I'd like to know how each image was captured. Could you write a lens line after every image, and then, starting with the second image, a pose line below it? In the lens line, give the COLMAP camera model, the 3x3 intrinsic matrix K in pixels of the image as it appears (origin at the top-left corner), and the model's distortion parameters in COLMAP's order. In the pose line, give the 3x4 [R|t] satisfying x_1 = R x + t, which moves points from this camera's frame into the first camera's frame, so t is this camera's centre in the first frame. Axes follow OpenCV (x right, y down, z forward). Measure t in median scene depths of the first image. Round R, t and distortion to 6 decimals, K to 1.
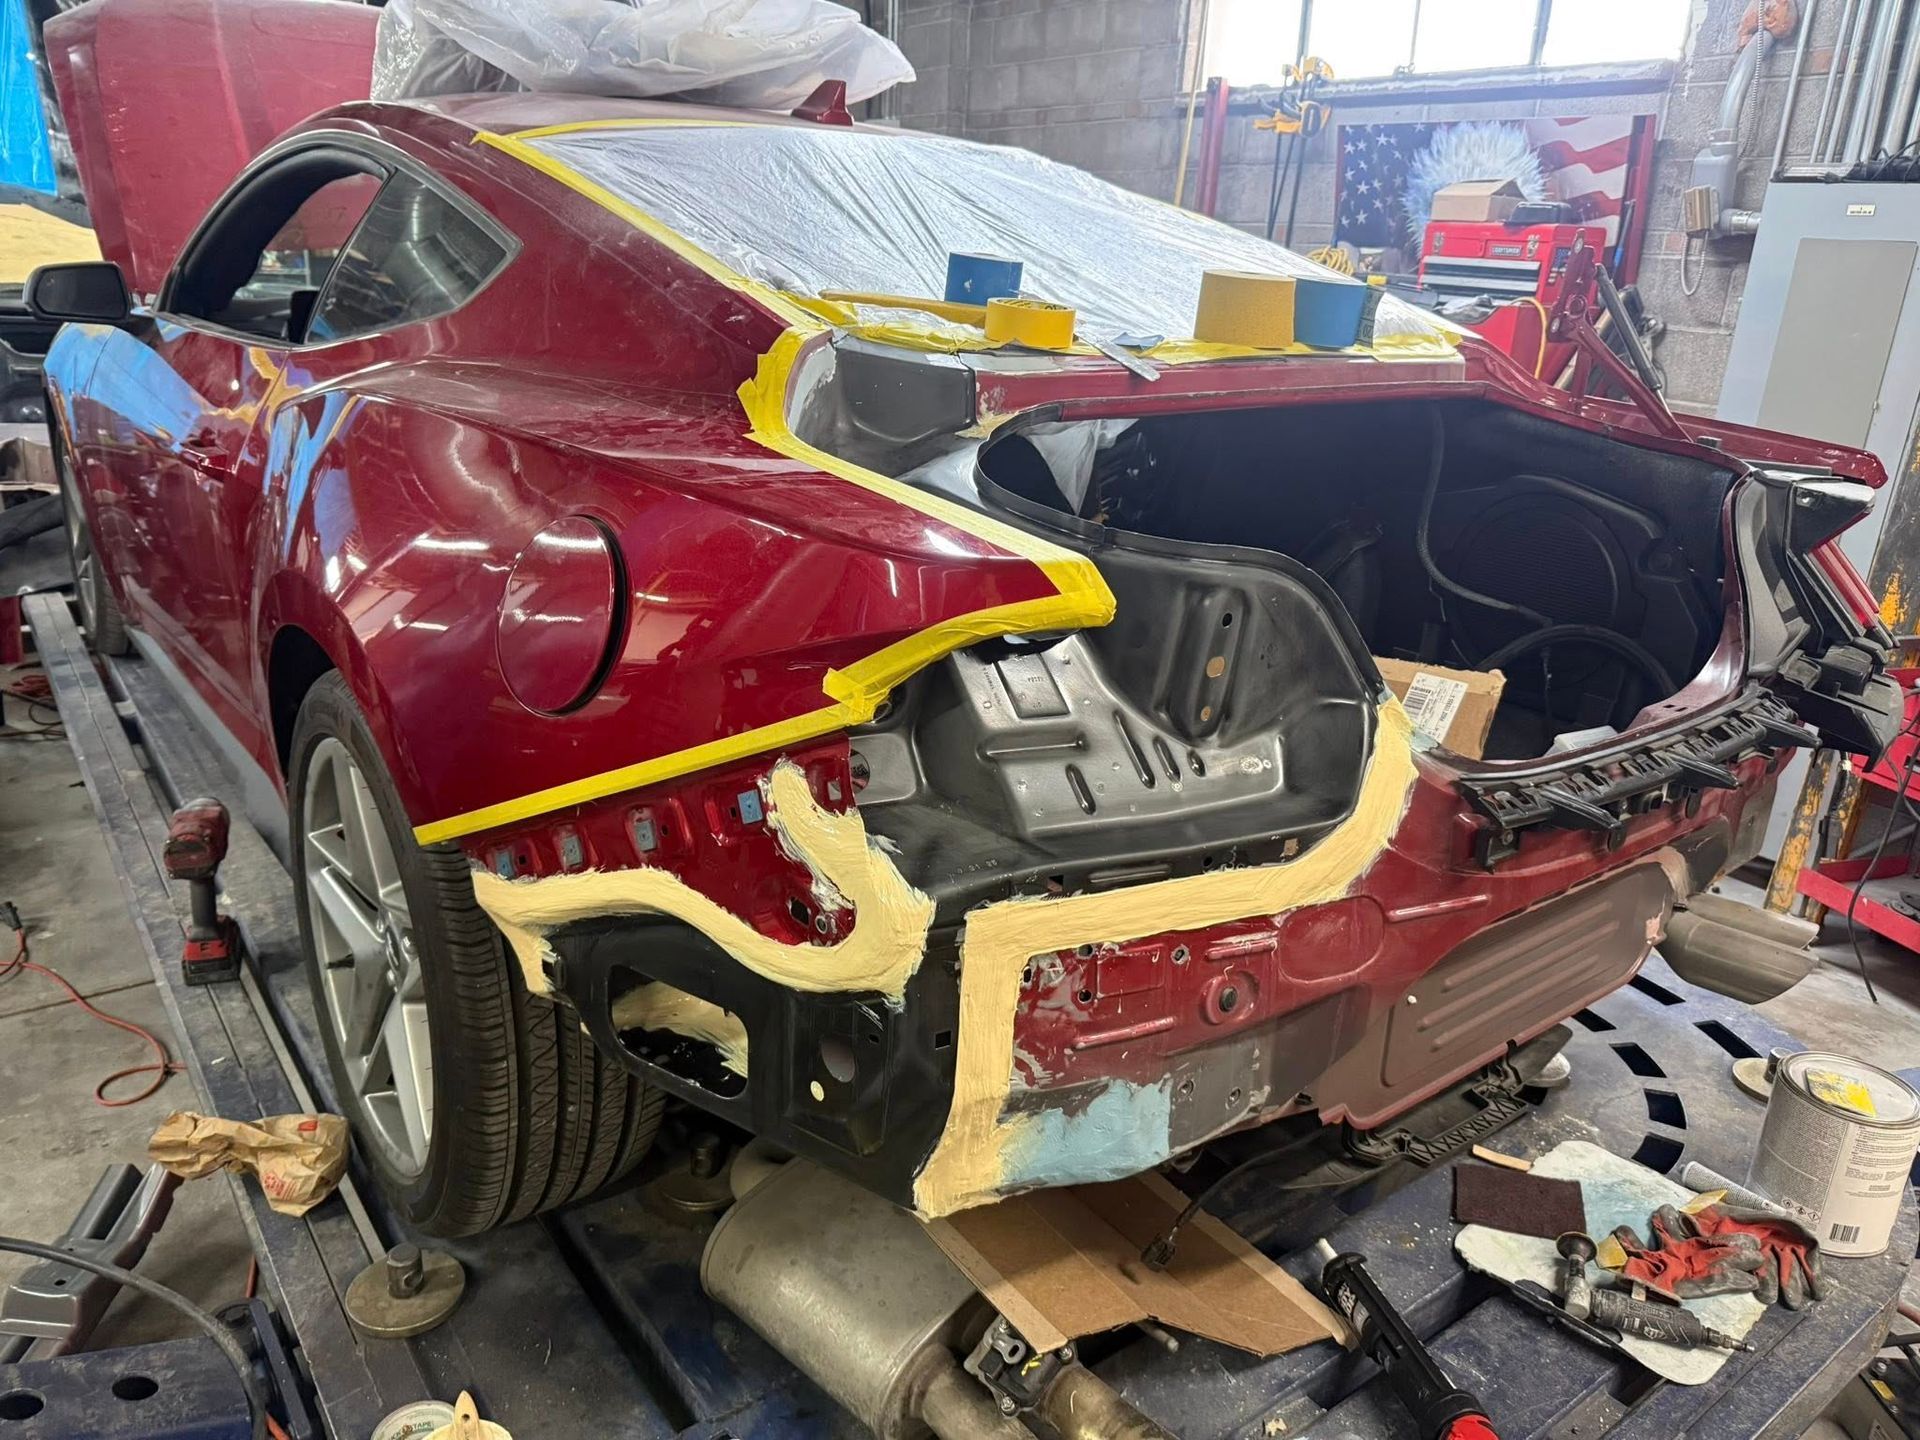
lens RADIAL K [[1366.8, 0, 956.2], [0, 1366.8, 716.2], [0, 0, 1]] dist [-0.007795, 0.009094]
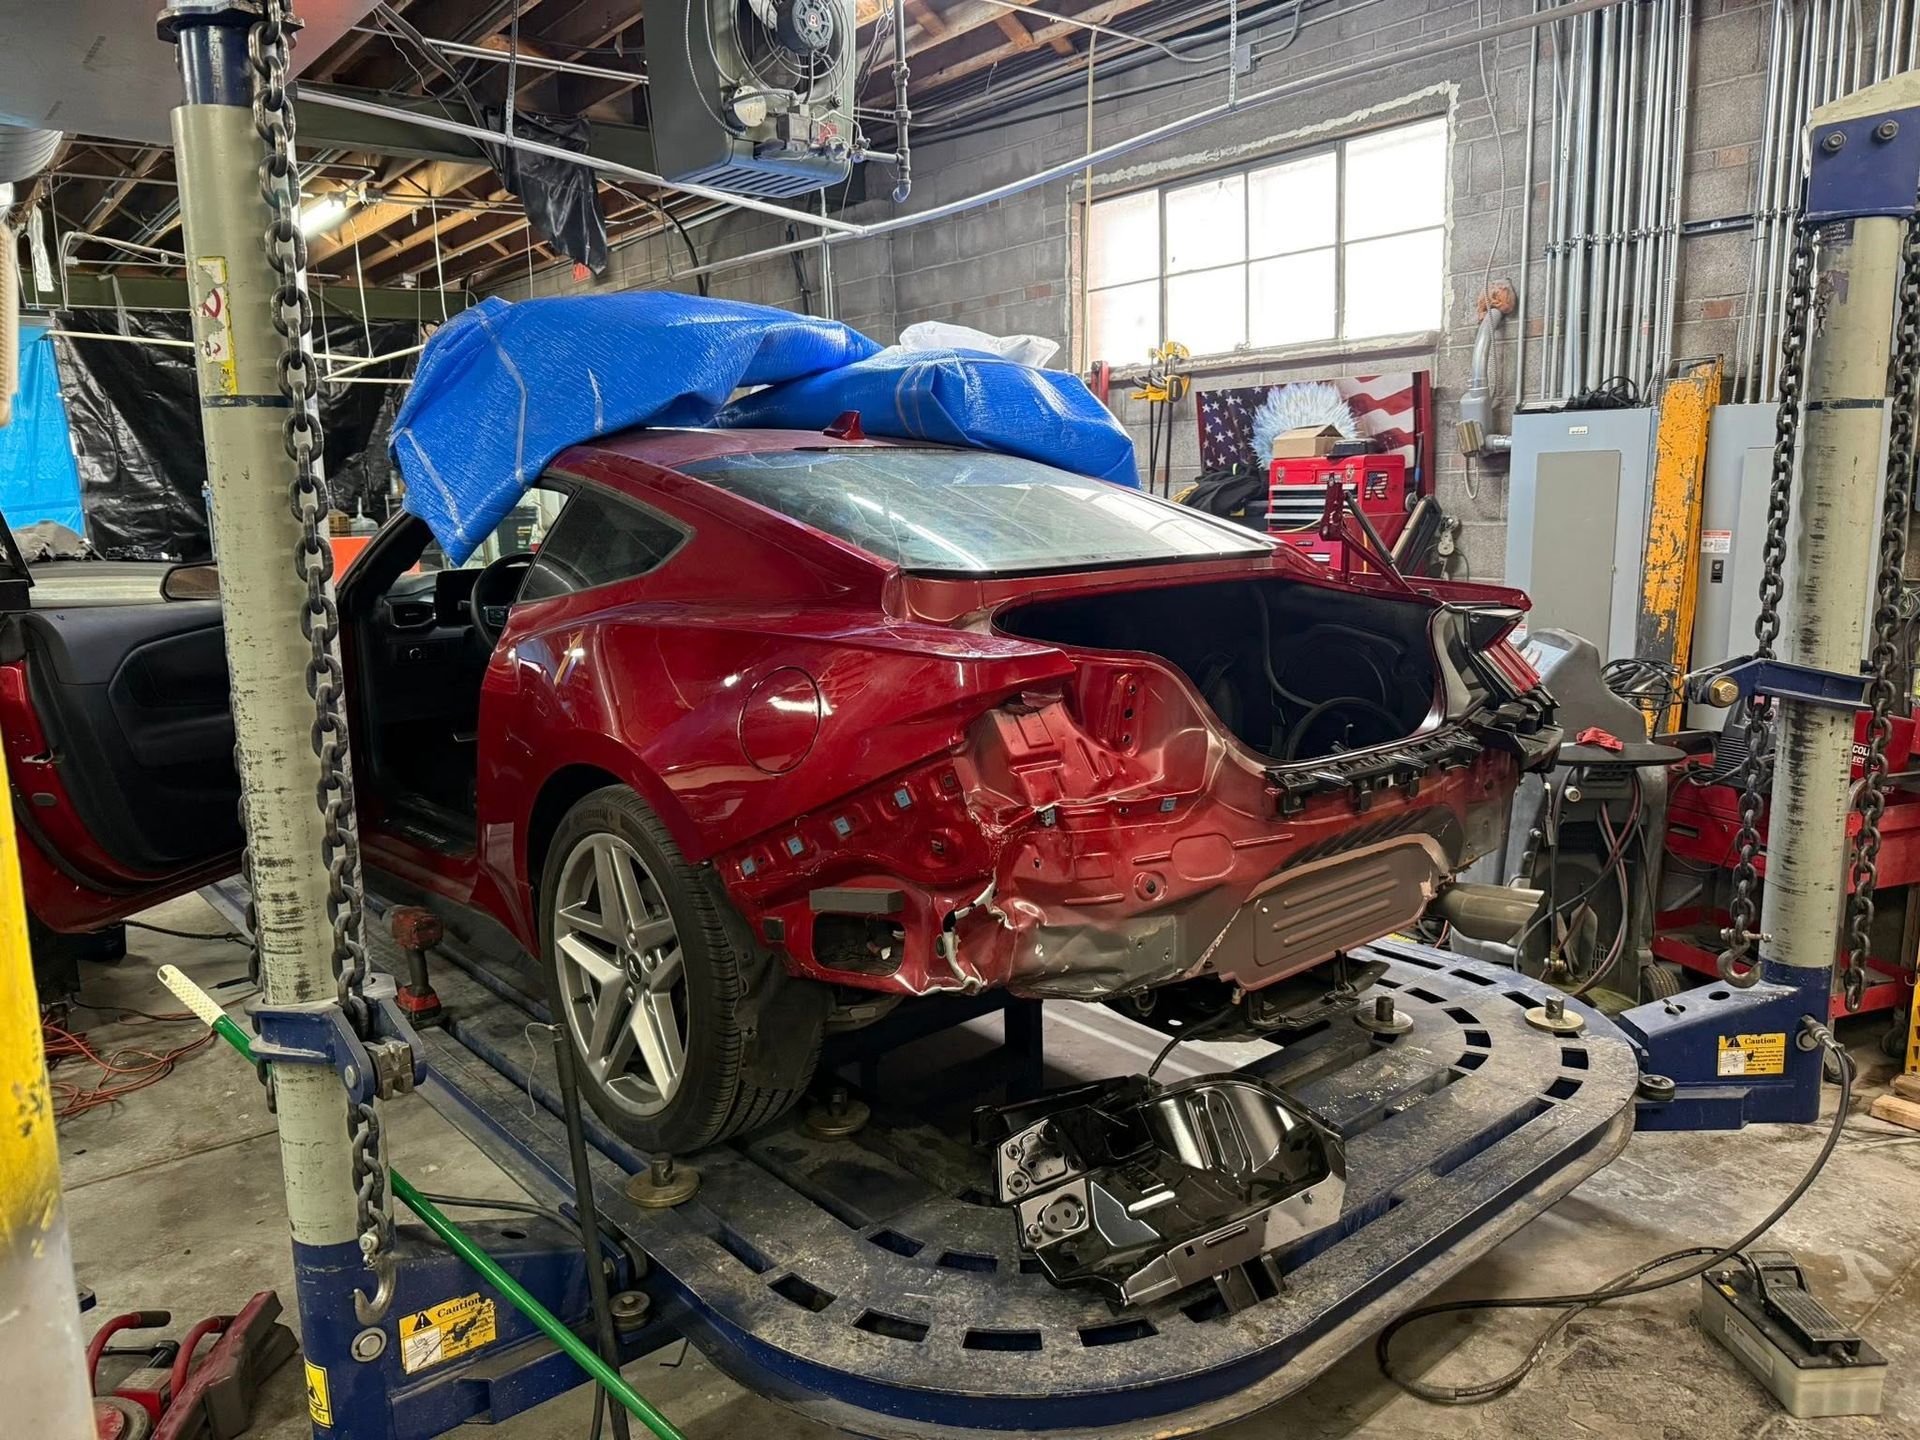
lens RADIAL K [[1359.3, 0, 960.0], [0, 1359.3, 720.4], [0, 0, 1]] dist [-0.001519, -0.002743]
pose [[0.995164, -0.083376, 0.051937, -0.037790], [0.090860, 0.982244, -0.164139, 0.068891], [-0.037329, 0.168064, 0.985069, -0.227443]]
